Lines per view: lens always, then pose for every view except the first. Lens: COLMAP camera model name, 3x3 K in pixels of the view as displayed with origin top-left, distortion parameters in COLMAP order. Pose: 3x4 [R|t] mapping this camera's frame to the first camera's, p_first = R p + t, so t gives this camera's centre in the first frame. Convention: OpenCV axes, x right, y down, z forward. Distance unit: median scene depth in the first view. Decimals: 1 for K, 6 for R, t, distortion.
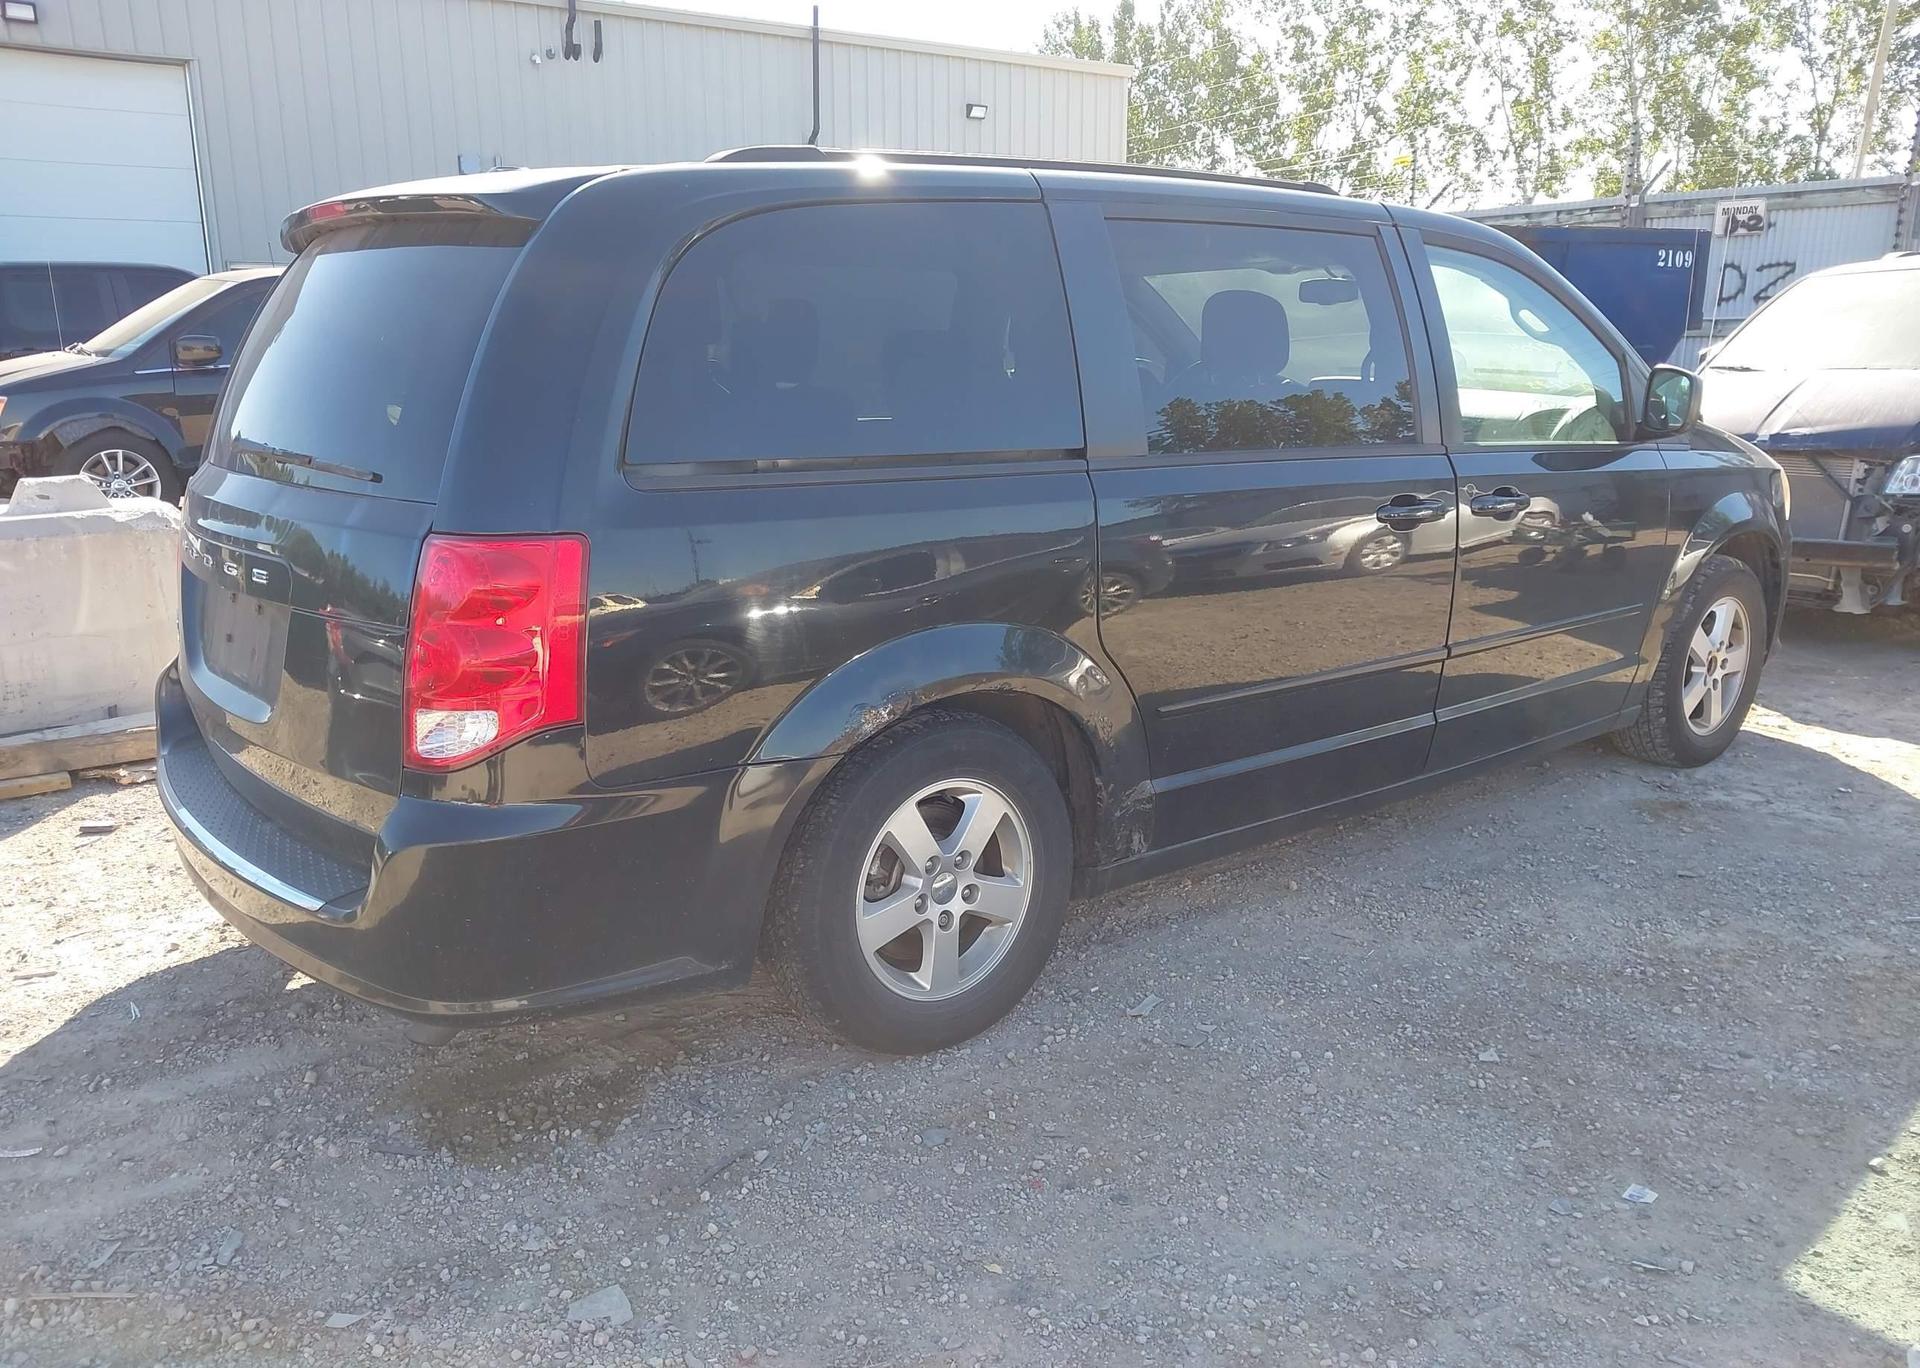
lens RADIAL K [[1525.6, 0, 971.4], [0, 1525.6, 698.3], [0, 0, 1]] dist [0.019663, -0.034100]
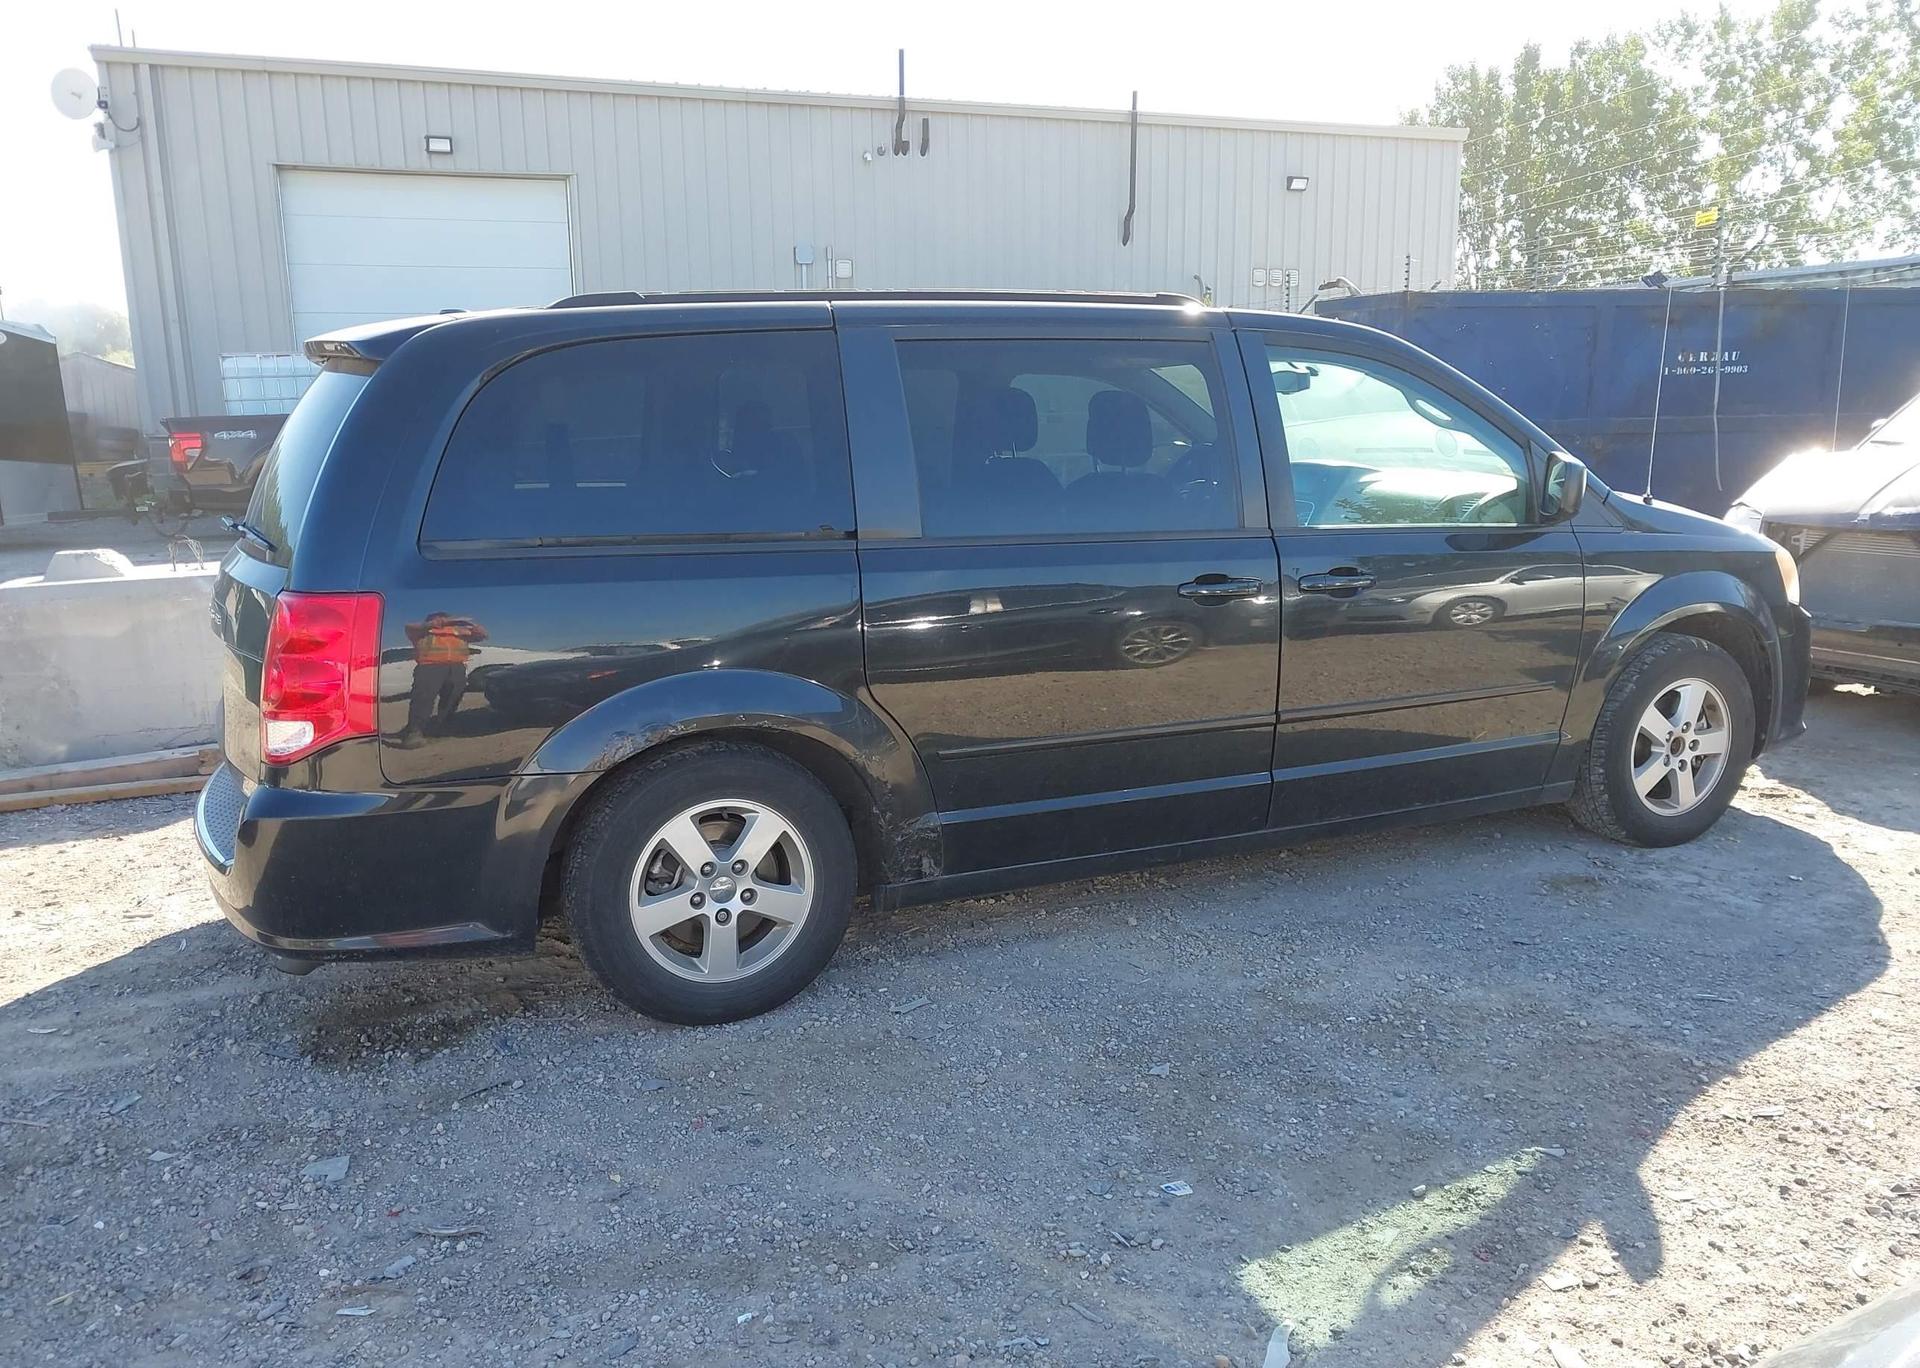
lens RADIAL K [[1525.6, 0, 962.4], [0, 1525.6, 687.1], [0, 0, 1]] dist [0.019663, -0.034100]
pose [[0.968668, 0.035445, -0.245816, 0.375836], [-0.046928, 0.998056, -0.041012, 0.004012], [0.243884, 0.051262, 0.968449, -0.112098]]
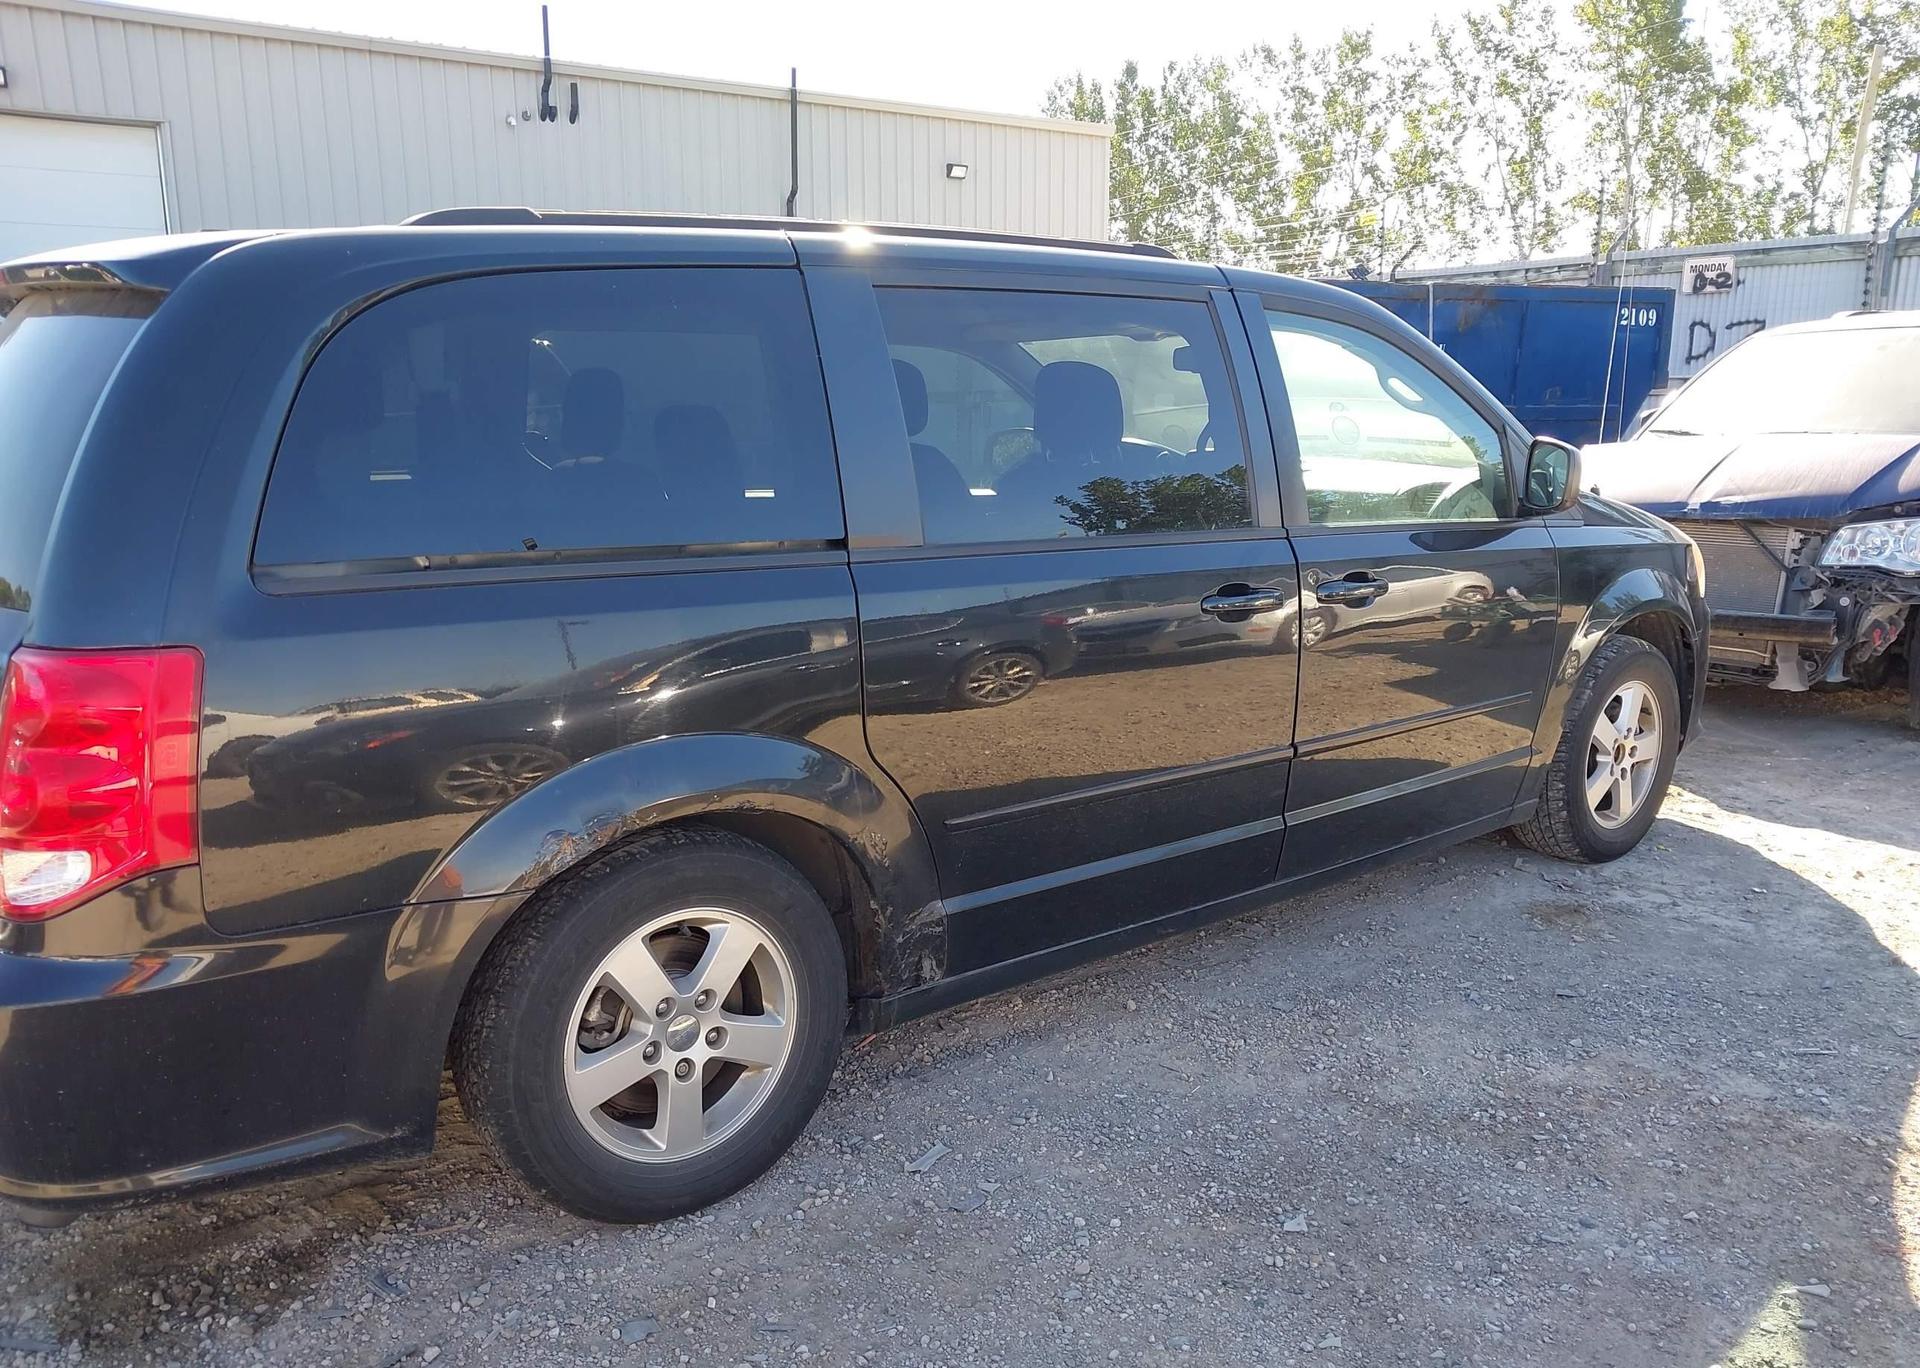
lens RADIAL K [[1525.6, 0, 966.6], [0, 1525.6, 690.5], [0, 0, 1]] dist [0.019663, -0.034100]
pose [[0.999977, -0.000110, -0.006744, 0.125456], [-0.000153, 0.999237, -0.039059, -0.031862], [0.006744, 0.039059, 0.999214, 0.086336]]
